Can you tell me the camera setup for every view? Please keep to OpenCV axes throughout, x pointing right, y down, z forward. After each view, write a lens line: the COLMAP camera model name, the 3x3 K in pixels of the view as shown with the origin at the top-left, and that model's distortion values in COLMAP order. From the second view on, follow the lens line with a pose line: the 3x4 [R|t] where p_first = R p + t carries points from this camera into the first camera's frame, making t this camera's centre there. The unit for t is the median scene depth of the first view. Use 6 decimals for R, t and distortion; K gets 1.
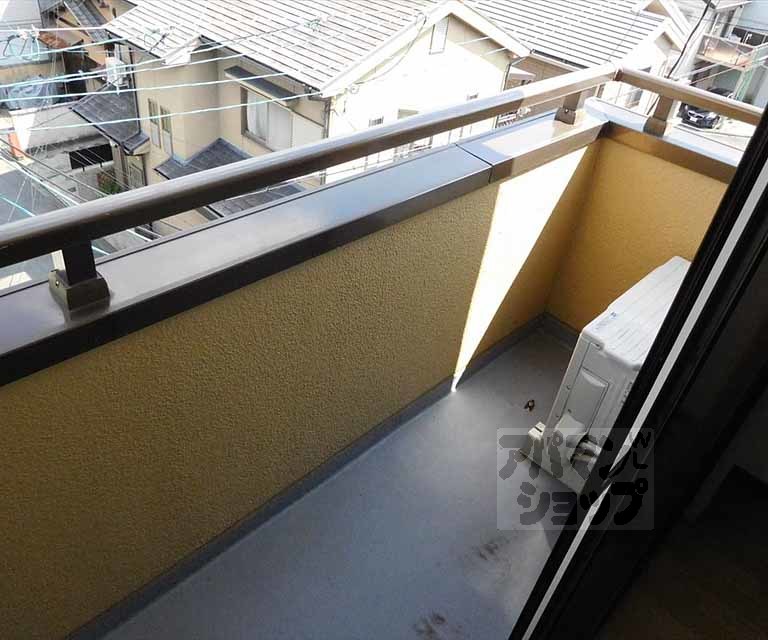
lens RADIAL K [[645.4, 0, 391.5], [0, 645.4, 319.1], [0, 0, 1]] dist [-0.010856, 0.000527]
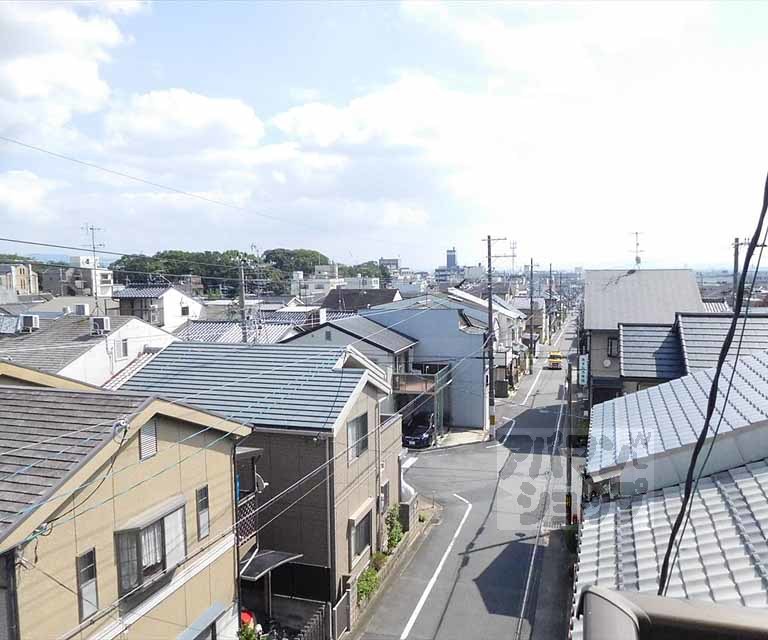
lens RADIAL K [[645.4, 0, 391.5], [0, 645.4, 319.1], [0, 0, 1]] dist [-0.010856, 0.000527]
pose [[0.890399, -0.162390, 0.425228, 0.017121], [0.359854, 0.823202, -0.439140, -0.050111], [-0.278737, 0.544030, 0.791415, 0.087095]]
